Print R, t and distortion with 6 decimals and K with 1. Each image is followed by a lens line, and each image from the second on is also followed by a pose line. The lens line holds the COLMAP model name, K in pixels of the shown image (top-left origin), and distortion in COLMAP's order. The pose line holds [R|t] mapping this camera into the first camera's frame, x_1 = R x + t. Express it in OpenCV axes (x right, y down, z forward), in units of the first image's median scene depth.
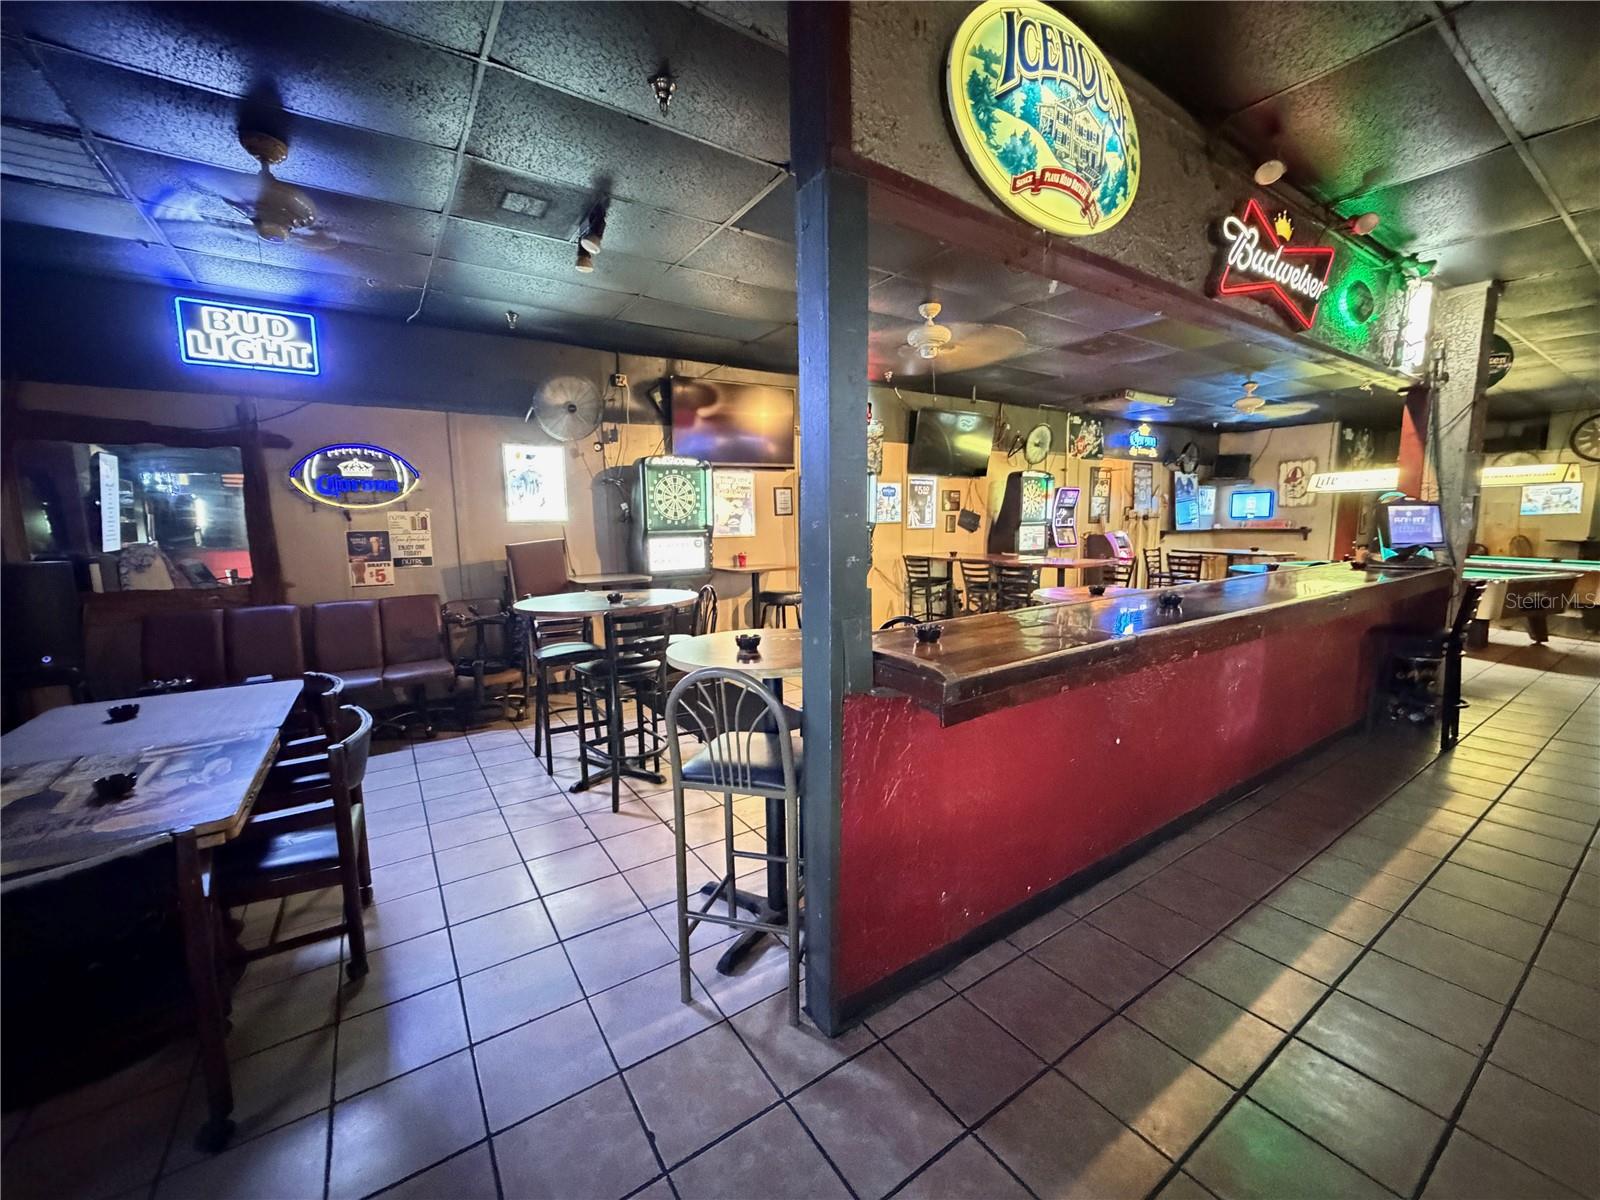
lens RADIAL K [[635.4, 0, 799.0], [0, 635.4, 598.8], [0, 0, 1]] dist [-0.002246, -0.000501]
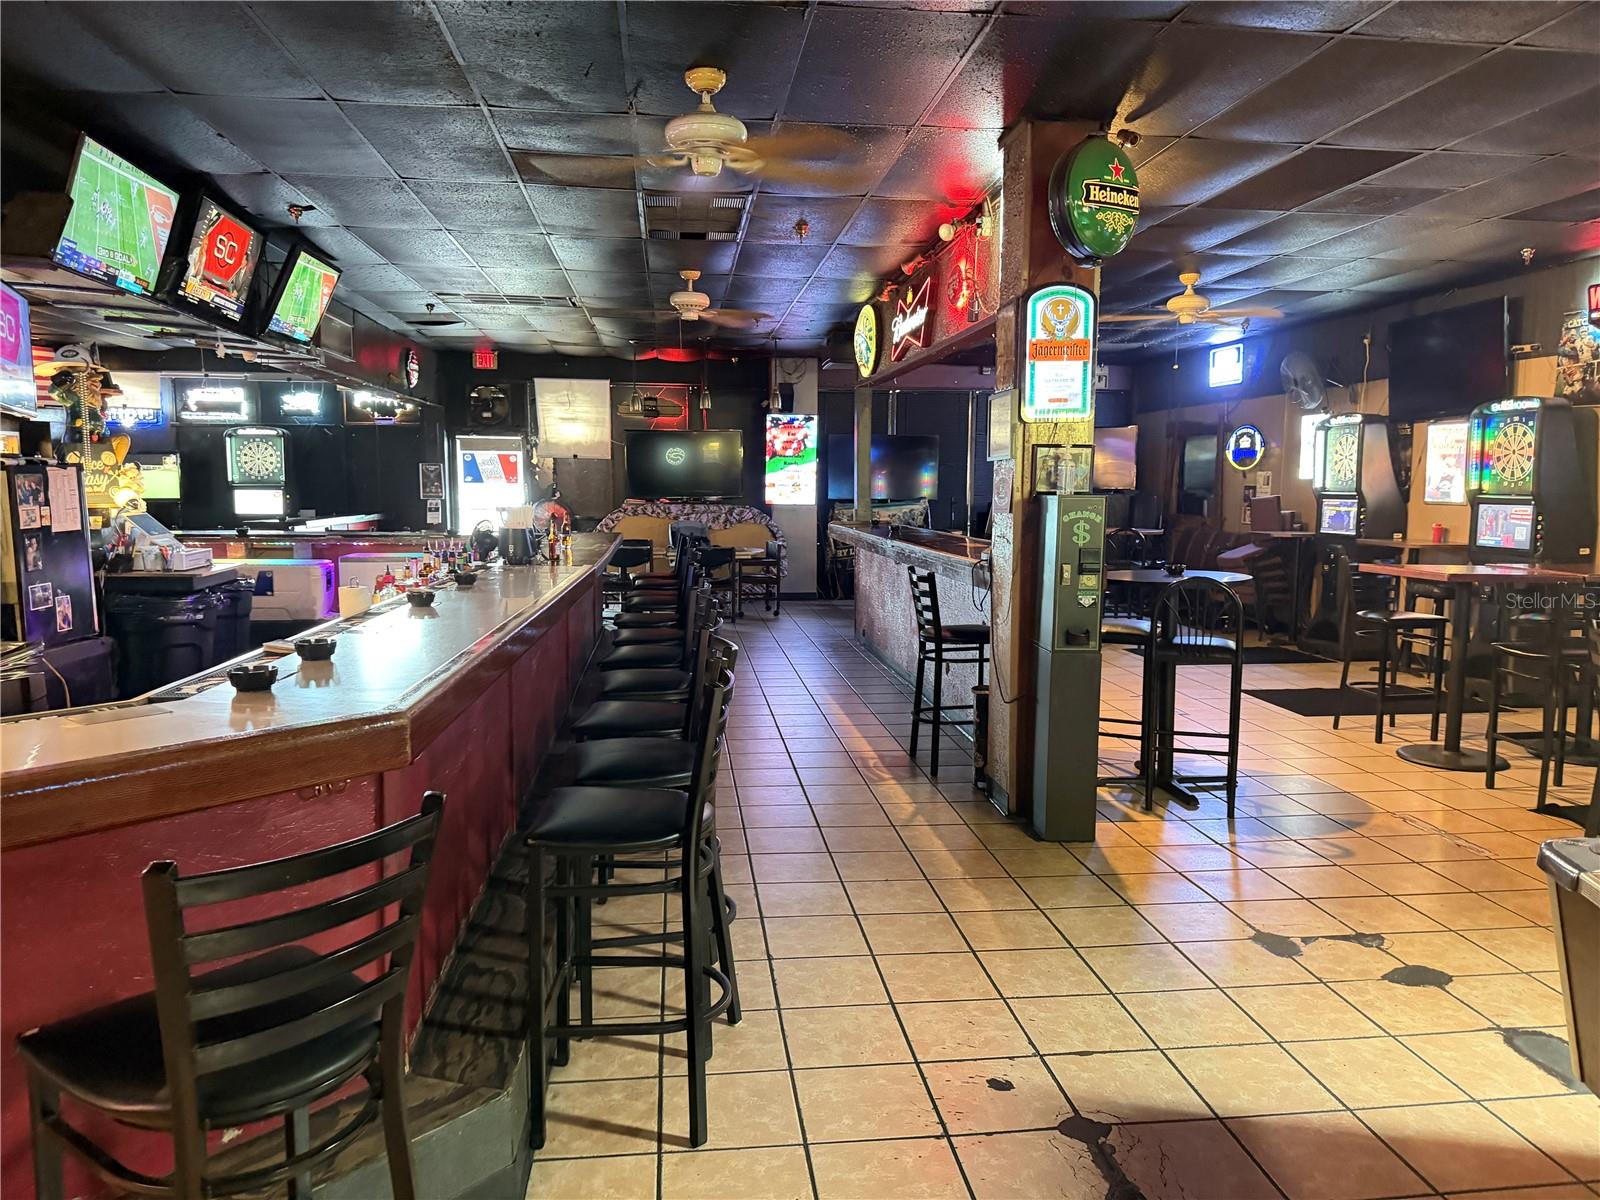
lens RADIAL K [[1132.5, 0, 802.8], [0, 1132.5, 601.4], [0, 0, 1]] dist [0.007036, 0.001046]
pose [[-0.447078, 0.107981, -0.887953, 1.521288], [-0.113192, 0.977877, 0.175907, -0.137470], [0.887304, 0.179153, -0.424965, 0.918354]]
